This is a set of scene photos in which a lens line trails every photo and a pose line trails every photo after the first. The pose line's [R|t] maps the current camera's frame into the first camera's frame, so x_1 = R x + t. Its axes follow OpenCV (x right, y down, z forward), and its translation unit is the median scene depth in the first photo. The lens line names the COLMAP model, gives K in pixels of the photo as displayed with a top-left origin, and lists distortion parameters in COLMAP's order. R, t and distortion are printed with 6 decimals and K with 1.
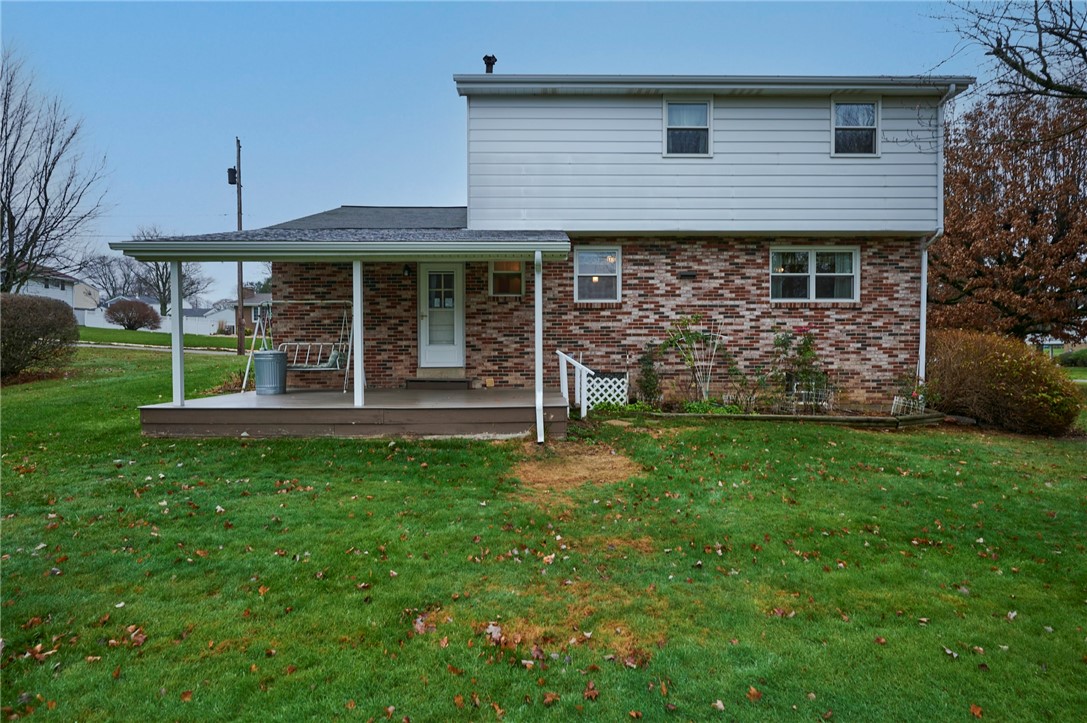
lens RADIAL K [[553.1, 0, 549.9], [0, 553.1, 357.0], [0, 0, 1]] dist [-0.000358, -0.000291]
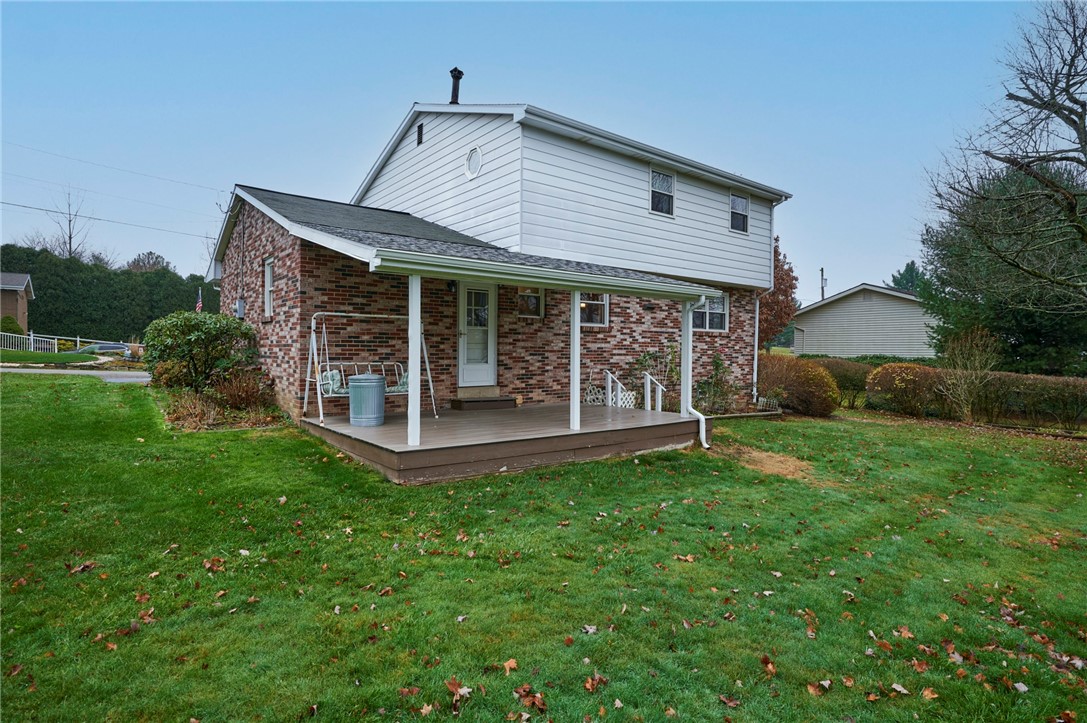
lens RADIAL K [[553.1, 0, 547.0], [0, 553.1, 359.4], [0, 0, 1]] dist [-0.000358, -0.000291]
pose [[0.803951, 0.000352, 0.594696, -0.681888], [-0.002541, 0.999993, 0.002844, -0.032533], [-0.594690, -0.003798, 0.803946, 0.128361]]
